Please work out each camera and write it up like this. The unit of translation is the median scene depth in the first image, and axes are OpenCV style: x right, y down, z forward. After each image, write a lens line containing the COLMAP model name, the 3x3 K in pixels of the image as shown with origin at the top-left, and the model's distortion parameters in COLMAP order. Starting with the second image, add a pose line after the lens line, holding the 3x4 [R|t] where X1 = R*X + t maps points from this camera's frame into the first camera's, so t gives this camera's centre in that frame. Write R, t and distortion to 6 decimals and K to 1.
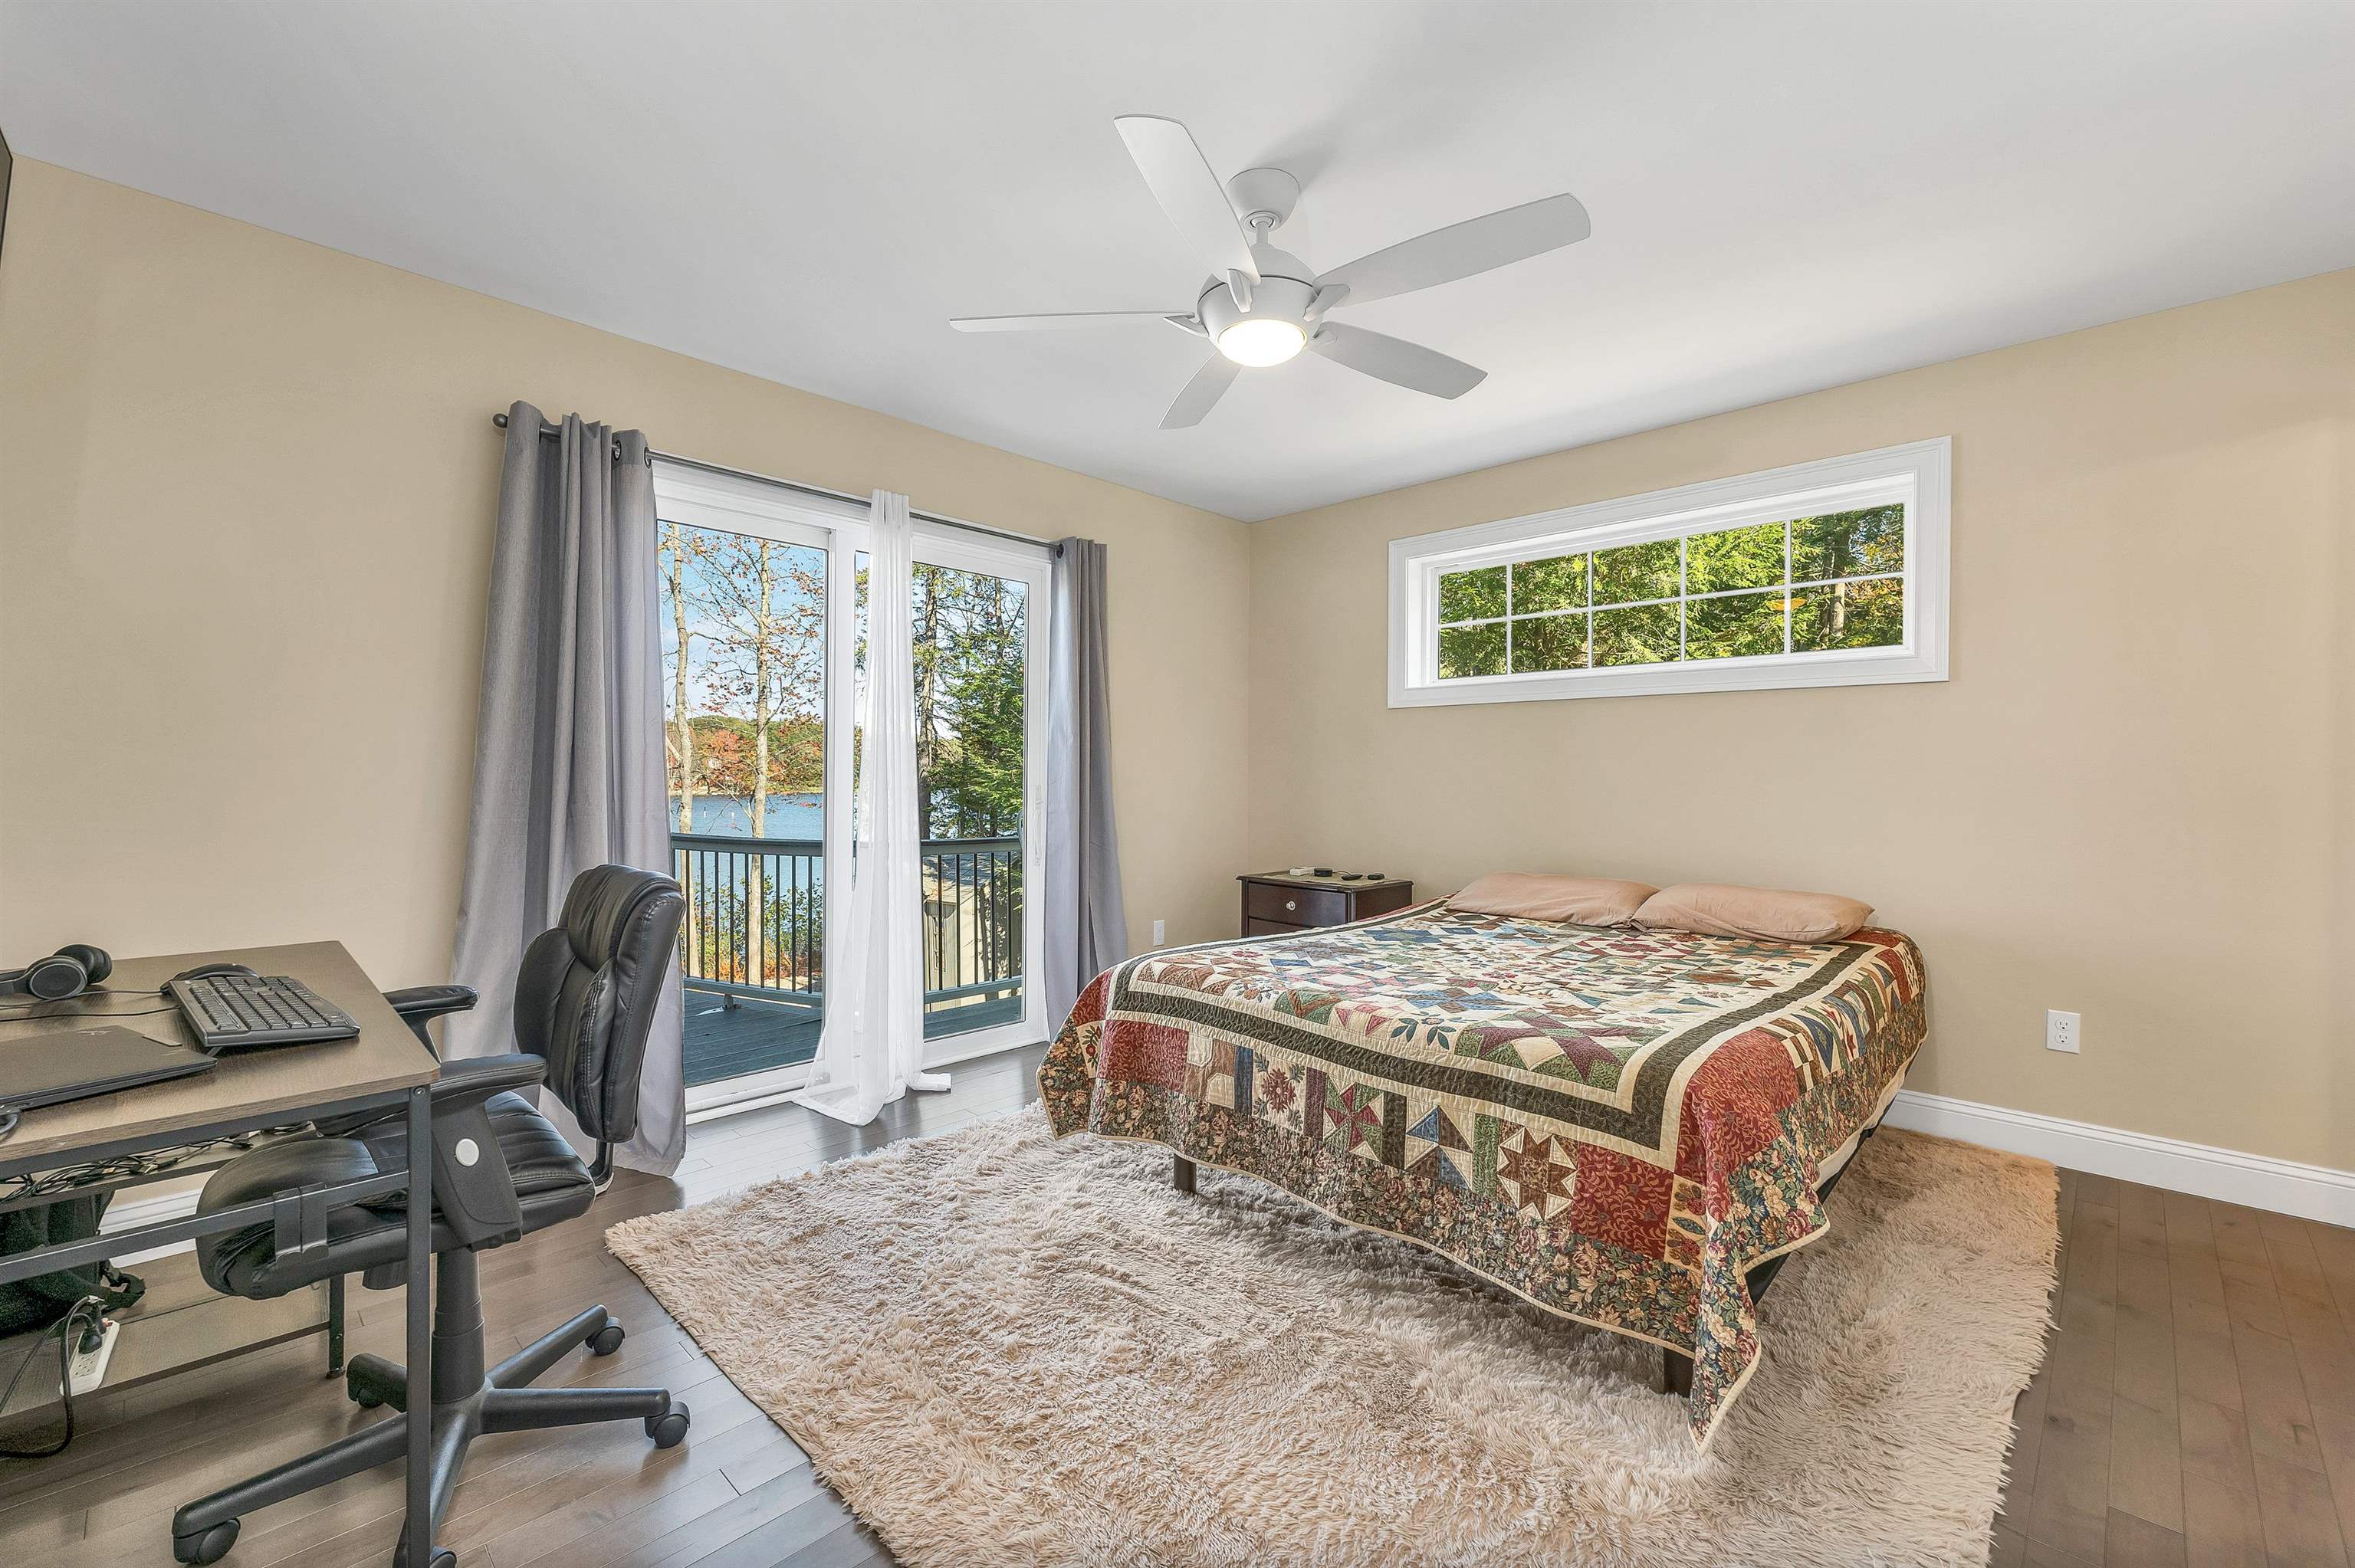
lens RADIAL K [[973.7, 0, 1177.5], [0, 973.7, 784.0], [0, 0, 1]] dist [0.000872, 0.000047]
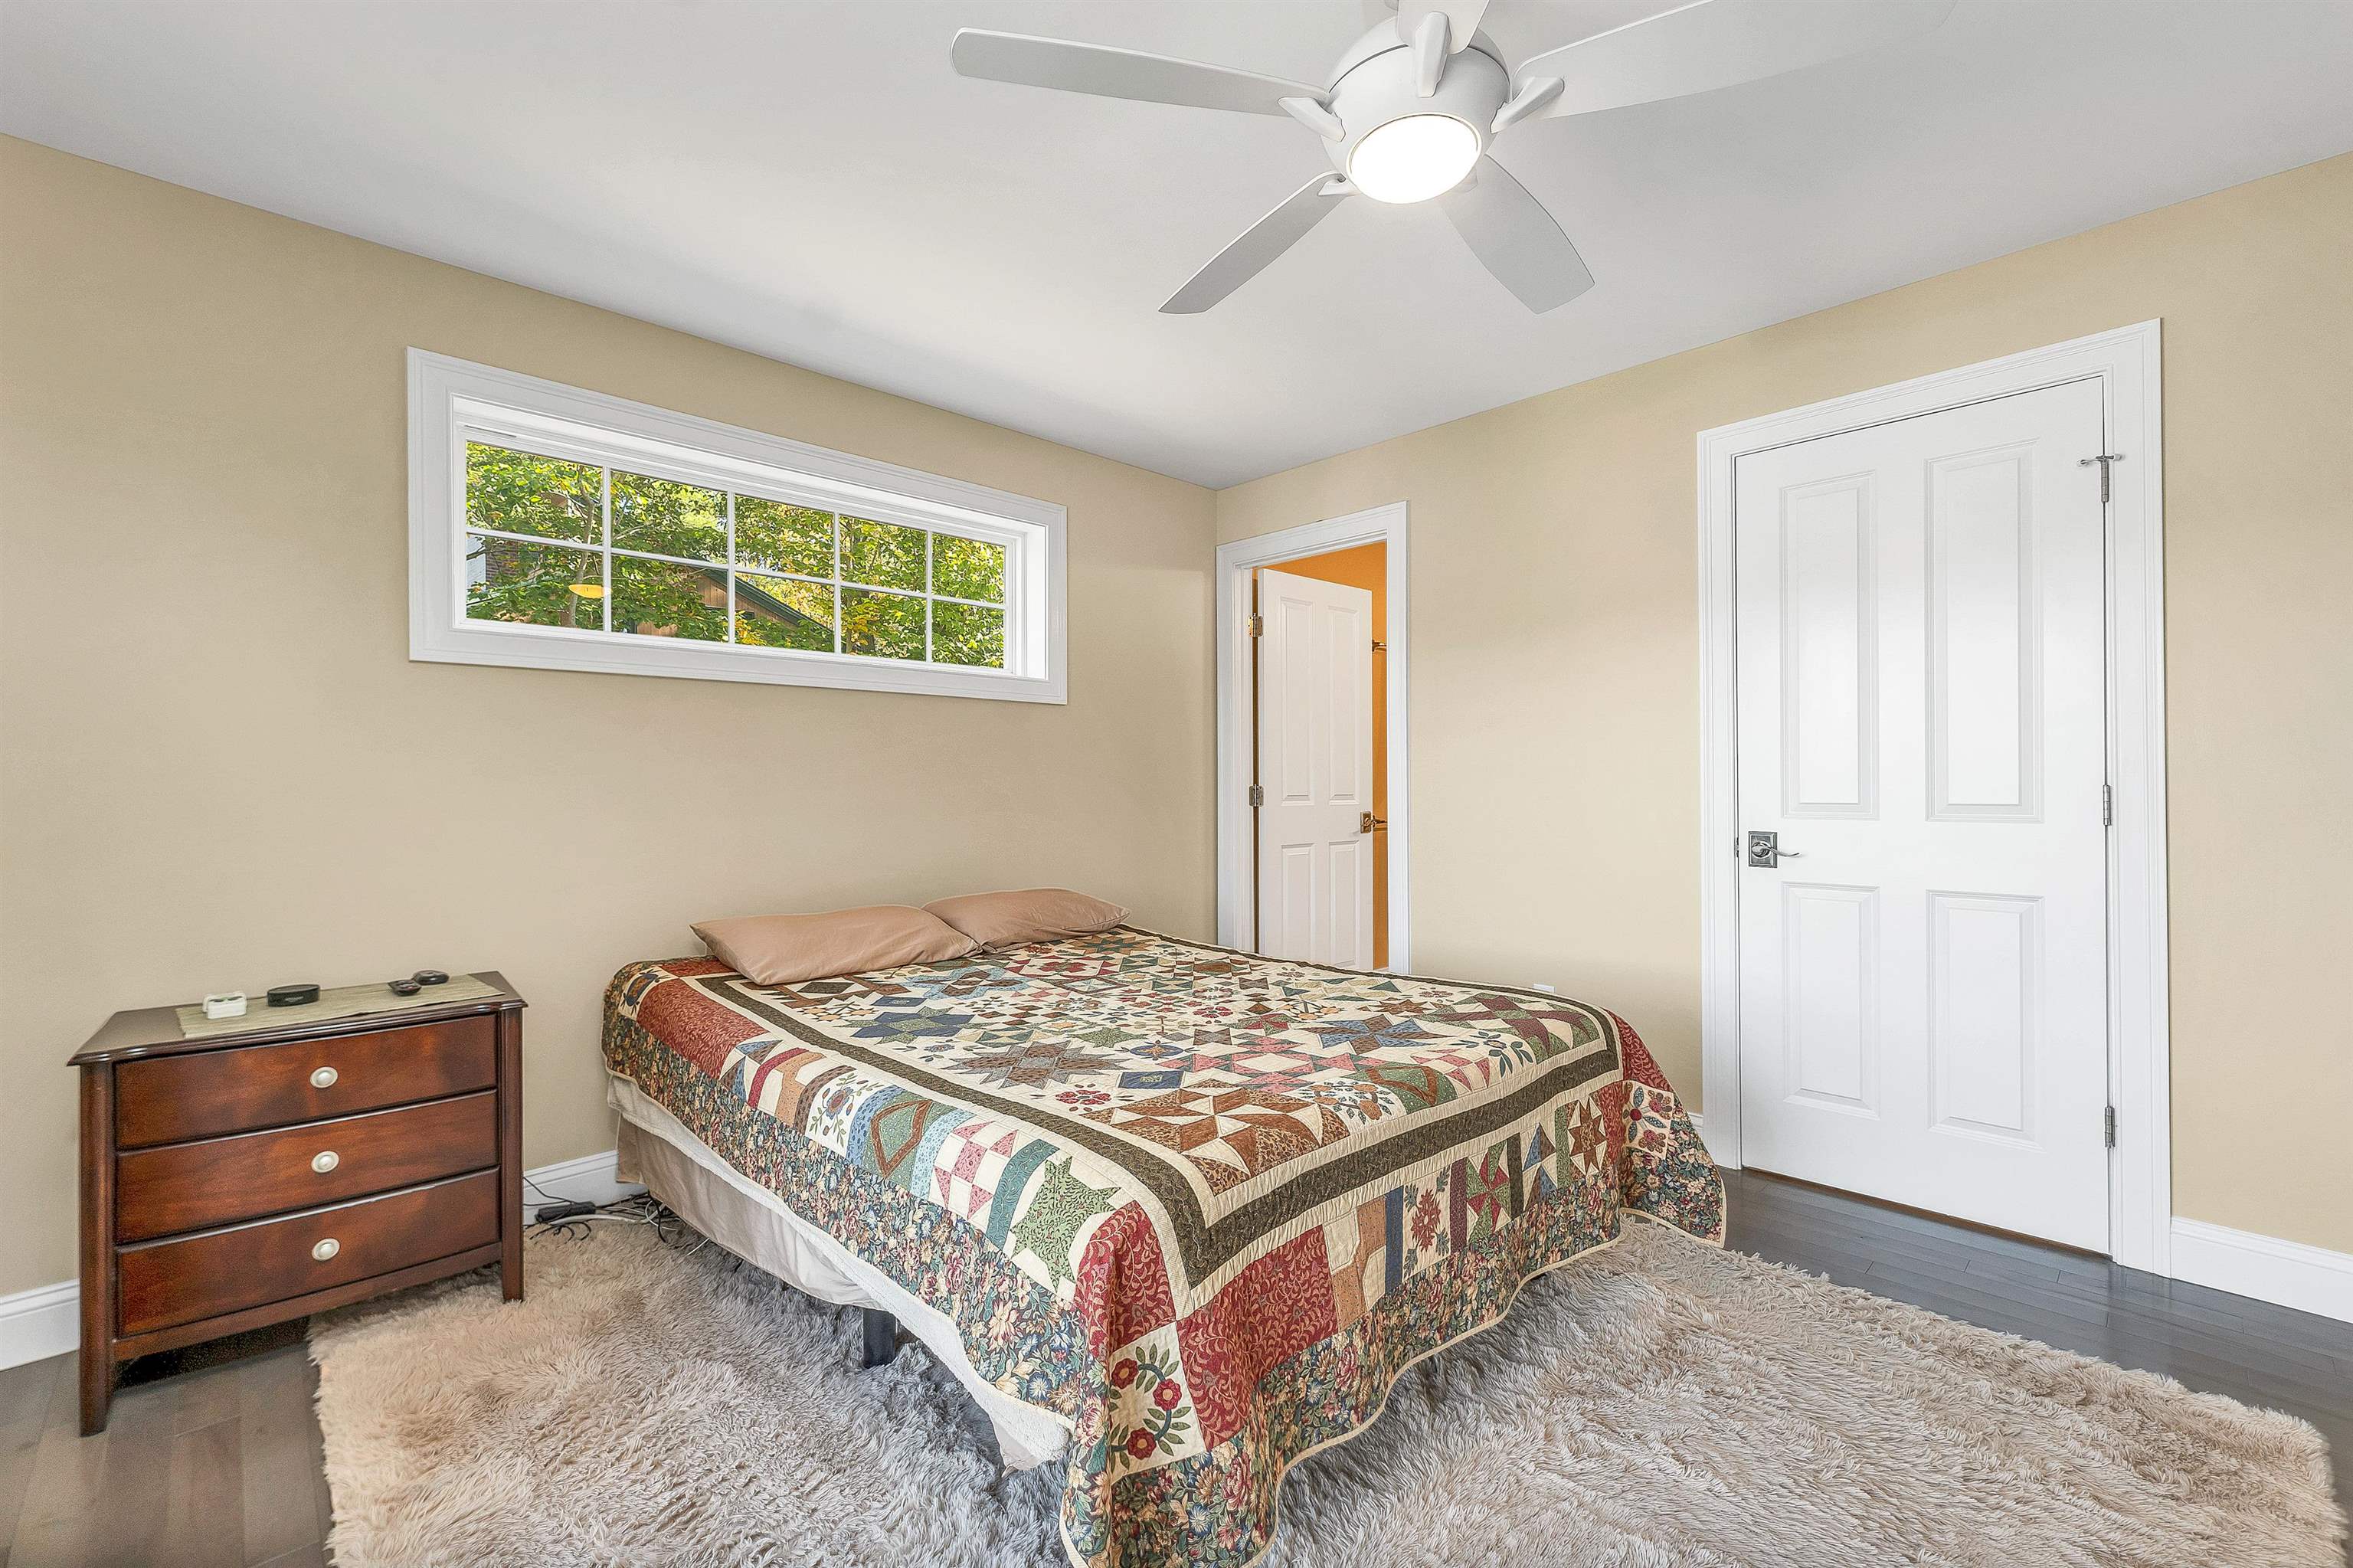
lens RADIAL K [[973.0, 0, 1176.5], [0, 973.0, 784.0], [0, 0, 1]] dist [0.000872, 0.000047]
pose [[0.021445, 0.003176, 0.999765, -0.561684], [0.010591, 0.999938, -0.003403, -0.006529], [-0.999714, 0.010661, 0.021410, 1.054037]]
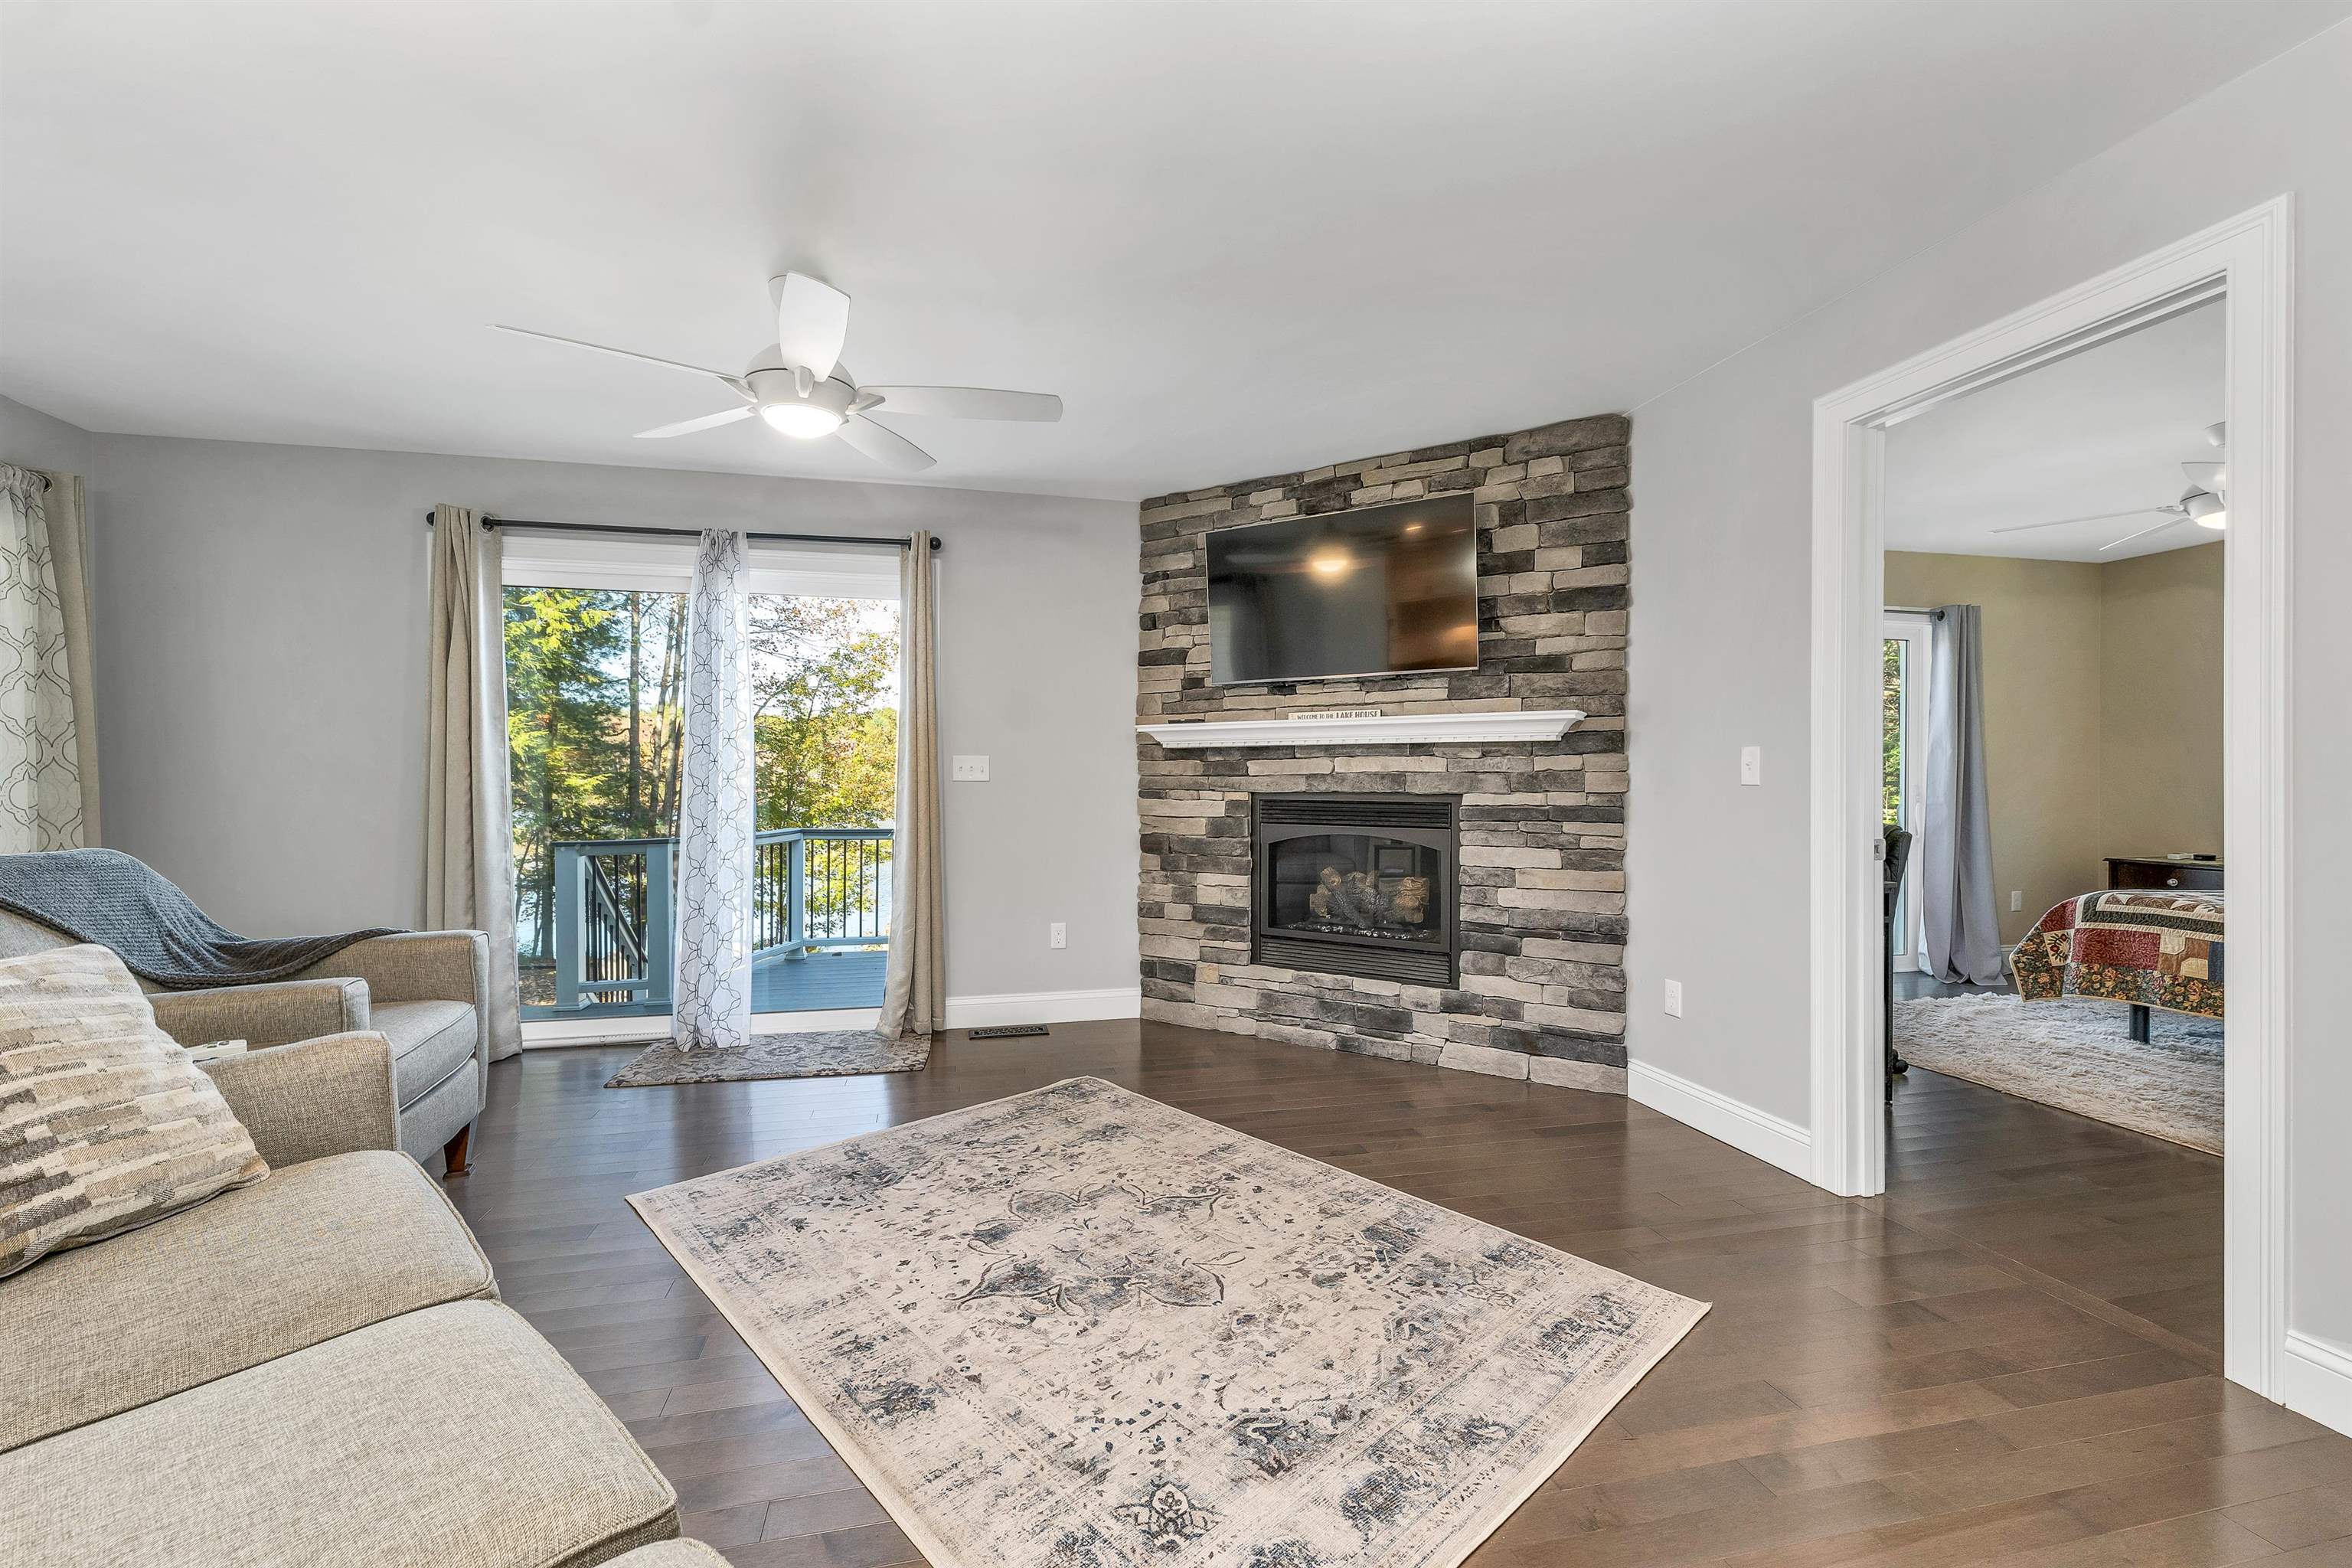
lens RADIAL K [[972.6, 0, 1176.0], [0, 972.6, 784.0], [0, 0, 1]] dist [0.000872, 0.000047]
pose [[0.851746, -0.000634, -0.523955, -0.532975], [0.000753, 1.000000, 0.000014, 0.000294], [0.523955, -0.000406, 0.851746, -1.246740]]
